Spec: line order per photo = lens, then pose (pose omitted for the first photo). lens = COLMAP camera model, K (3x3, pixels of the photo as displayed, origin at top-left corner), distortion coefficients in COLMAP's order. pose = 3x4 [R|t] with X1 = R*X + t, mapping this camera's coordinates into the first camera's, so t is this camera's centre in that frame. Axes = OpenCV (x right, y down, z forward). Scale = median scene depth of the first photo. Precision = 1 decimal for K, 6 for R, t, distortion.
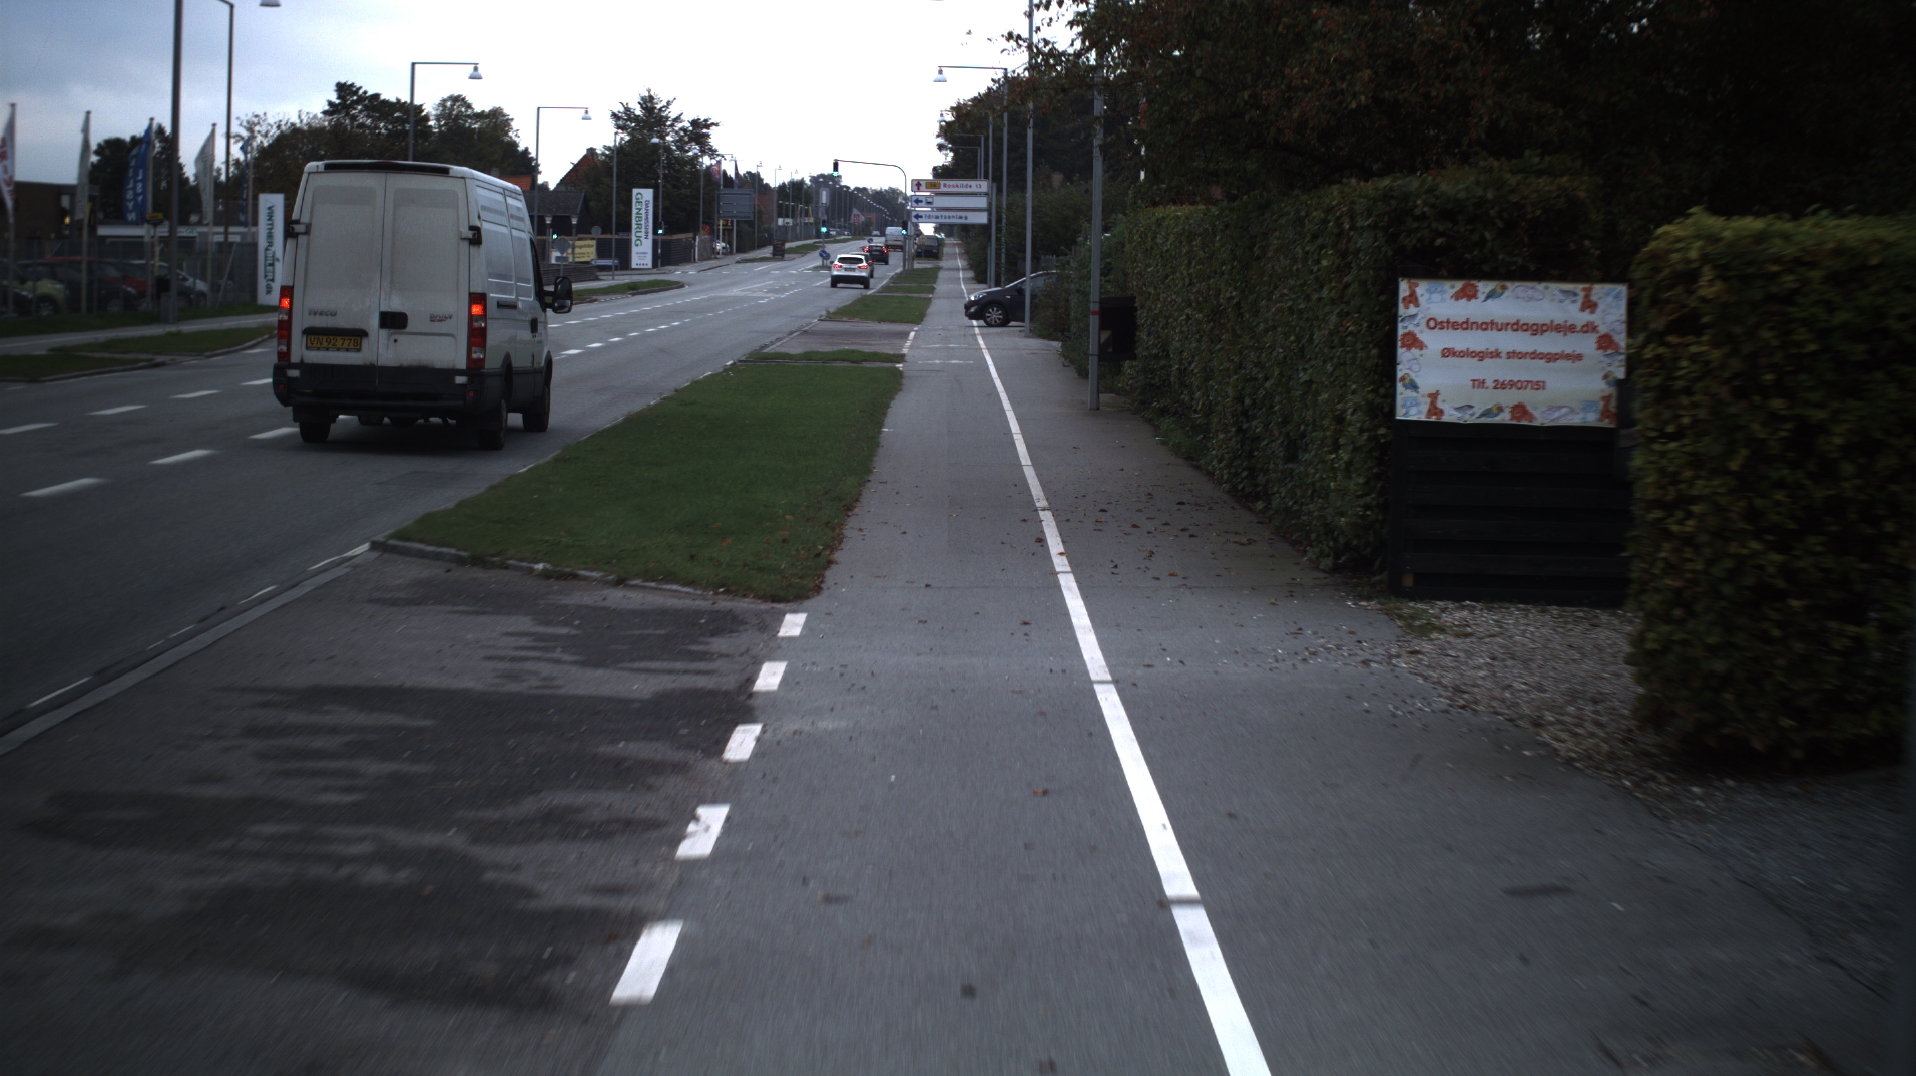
lens RADIAL K [[3244.1, 0, 958.0], [0, 3244.1, 538.0], [0, 0, 1]] dist [-0.231707, -0.018952]
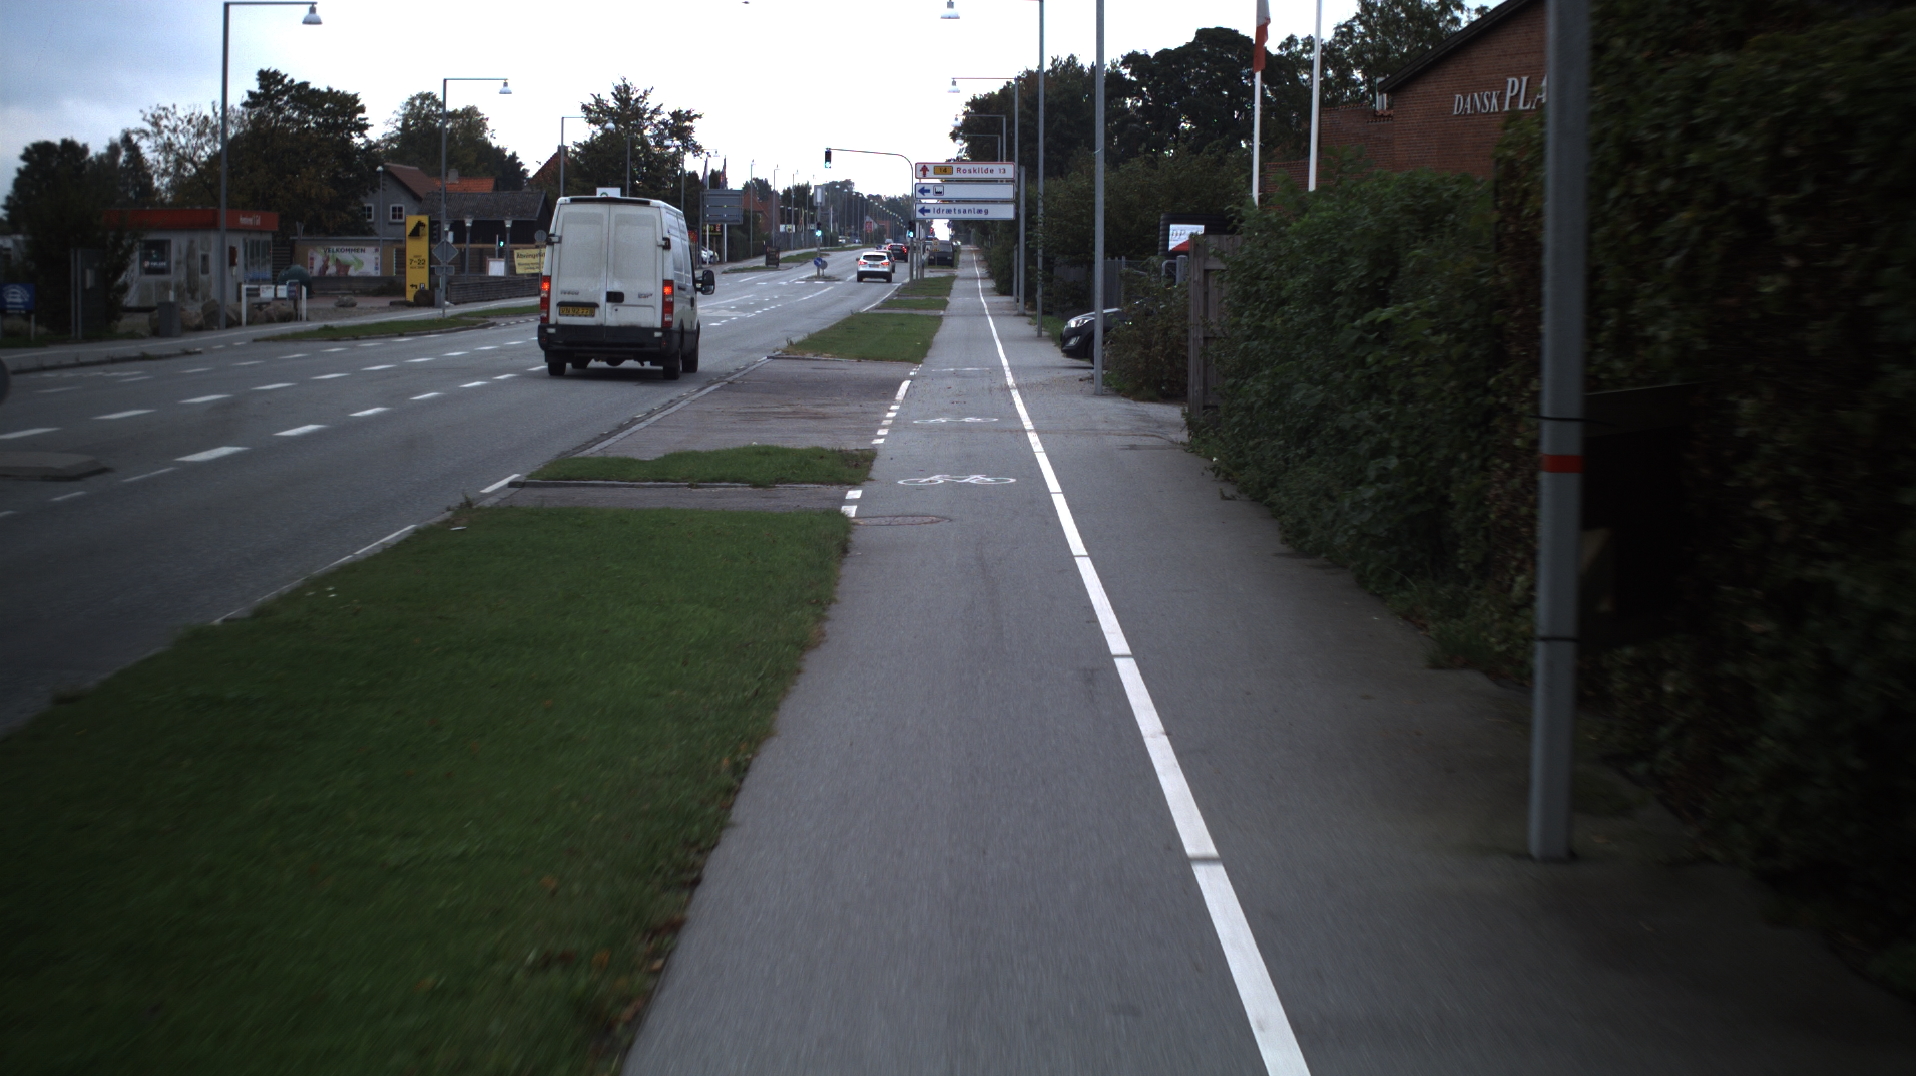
lens RADIAL K [[3244.1, 0, 958.0], [0, 3244.1, 538.0], [0, 0, 1]] dist [-0.231707, -0.018952]
pose [[0.999950, -0.008092, -0.005862, -0.000236], [0.008076, 0.999964, -0.002781, -0.011368], [0.005884, 0.002733, 0.999979, 0.136005]]
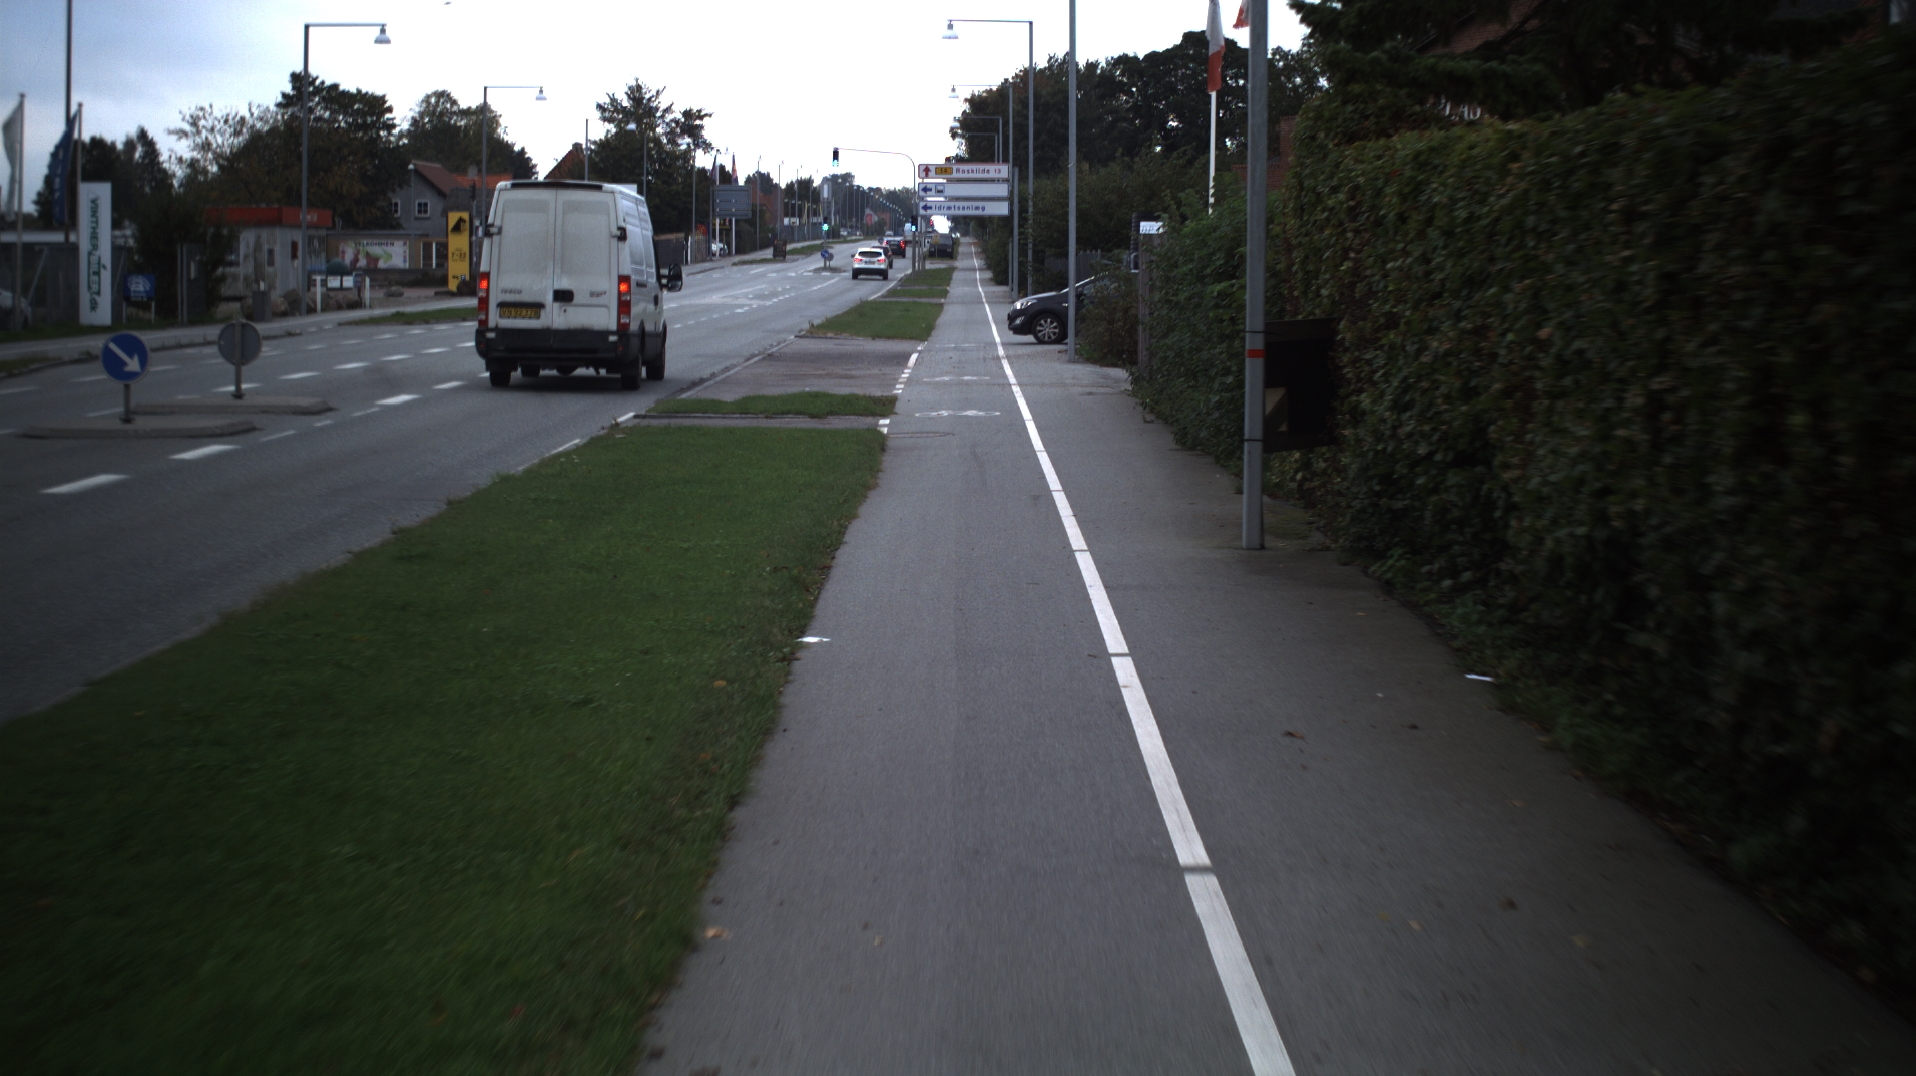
lens RADIAL K [[3244.1, 0, 958.0], [0, 3244.1, 538.0], [0, 0, 1]] dist [-0.231707, -0.018952]
pose [[0.999933, -0.009993, -0.005819, -0.000052], [0.009992, 0.999950, -0.000220, -0.007474], [0.005820, 0.000162, 0.999983, 0.090802]]
